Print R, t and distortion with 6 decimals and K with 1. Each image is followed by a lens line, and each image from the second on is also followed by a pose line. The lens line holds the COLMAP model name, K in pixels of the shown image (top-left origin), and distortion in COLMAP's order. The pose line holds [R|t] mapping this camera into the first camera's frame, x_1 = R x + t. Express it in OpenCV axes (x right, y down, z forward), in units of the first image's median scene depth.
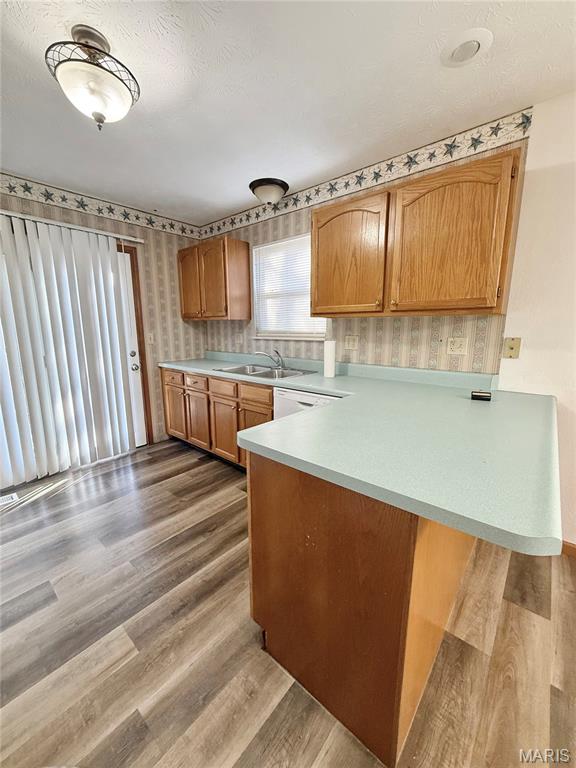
lens RADIAL K [[304.3, 0, 288.0], [0, 304.3, 384.0], [0, 0, 1]] dist [-0.000263, -0.000405]
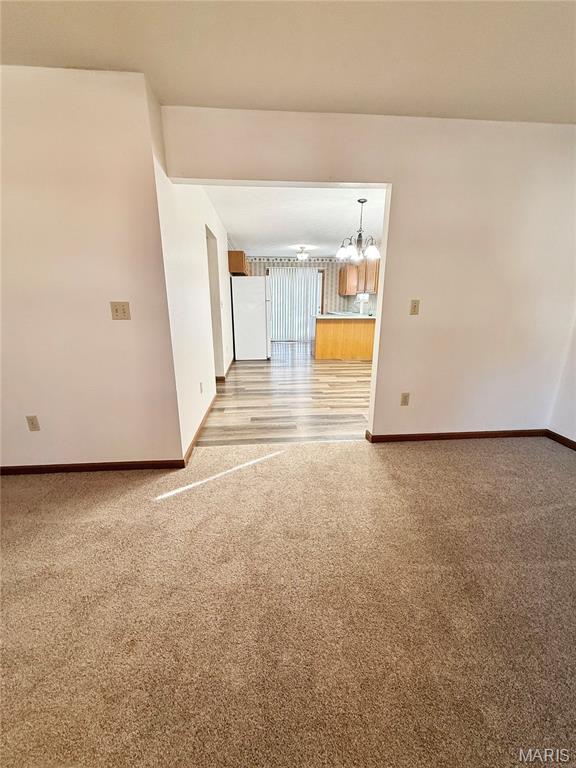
lens RADIAL K [[304.3, 0, 288.0], [0, 304.3, 384.0], [0, 0, 1]] dist [-0.000263, -0.000405]
pose [[0.712827, 0.187975, -0.675679, 1.751828], [-0.130965, 0.982143, 0.135068, 0.340411], [0.689003, -0.007790, 0.724716, -1.682438]]
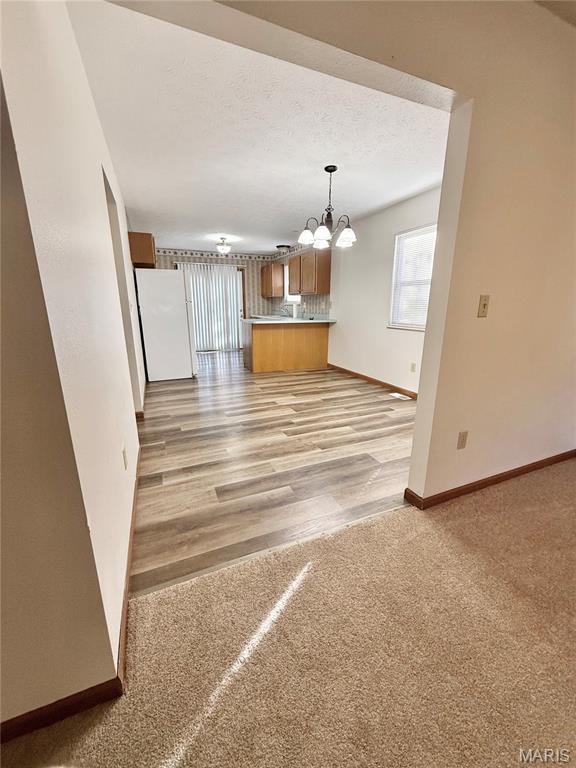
lens RADIAL K [[304.3, 0, 288.0], [0, 304.3, 384.0], [0, 0, 1]] dist [-0.000263, -0.000405]
pose [[0.898630, 0.113228, -0.423844, 1.259555], [-0.083211, 0.992573, 0.088740, 0.320045], [0.430744, -0.044476, 0.901378, -1.469050]]
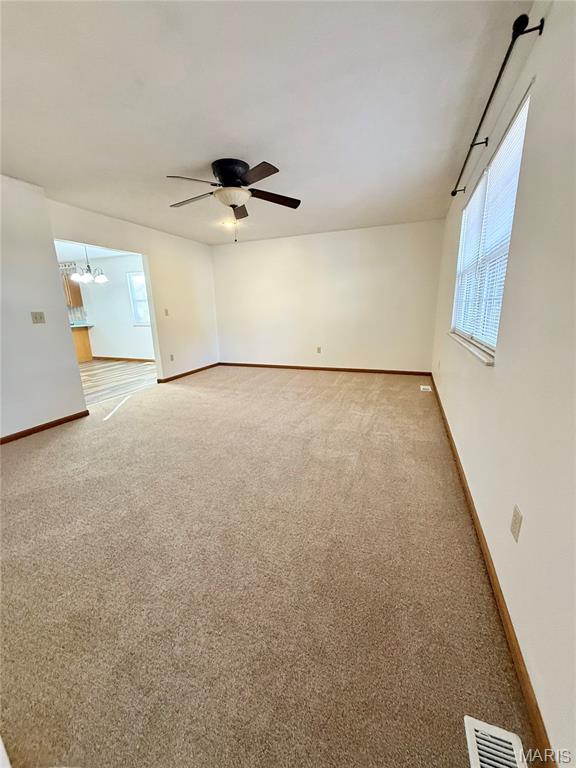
lens RADIAL K [[304.3, 0, 288.0], [0, 304.3, 384.0], [0, 0, 1]] dist [-0.000263, -0.000405]
pose [[0.942448, -0.100482, 0.318896, 1.408883], [0.082615, 0.994183, 0.069106, 0.584641], [-0.323985, -0.038783, 0.945267, -2.923033]]
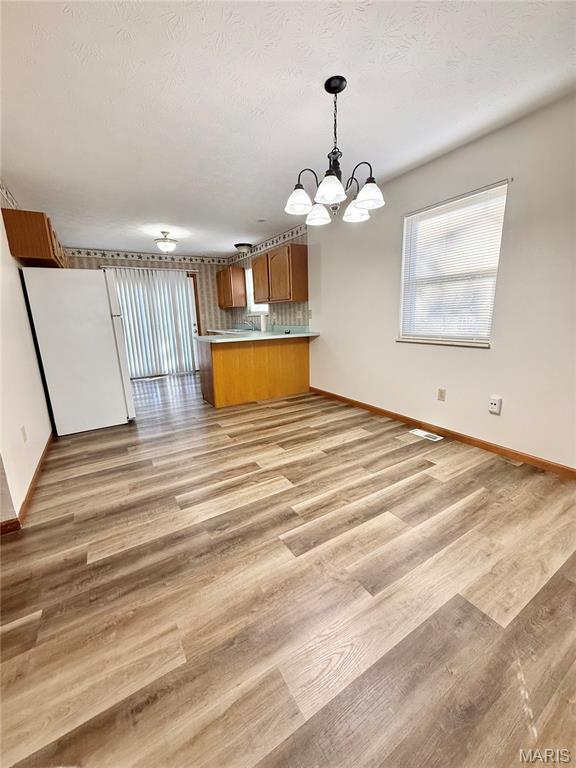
lens RADIAL K [[304.3, 0, 288.0], [0, 304.3, 384.0], [0, 0, 1]] dist [-0.000263, -0.000405]
pose [[0.951535, 0.041595, -0.304715, 0.961275], [-0.028362, 0.998458, 0.047727, 0.240901], [0.306230, -0.036772, 0.951247, -1.034632]]
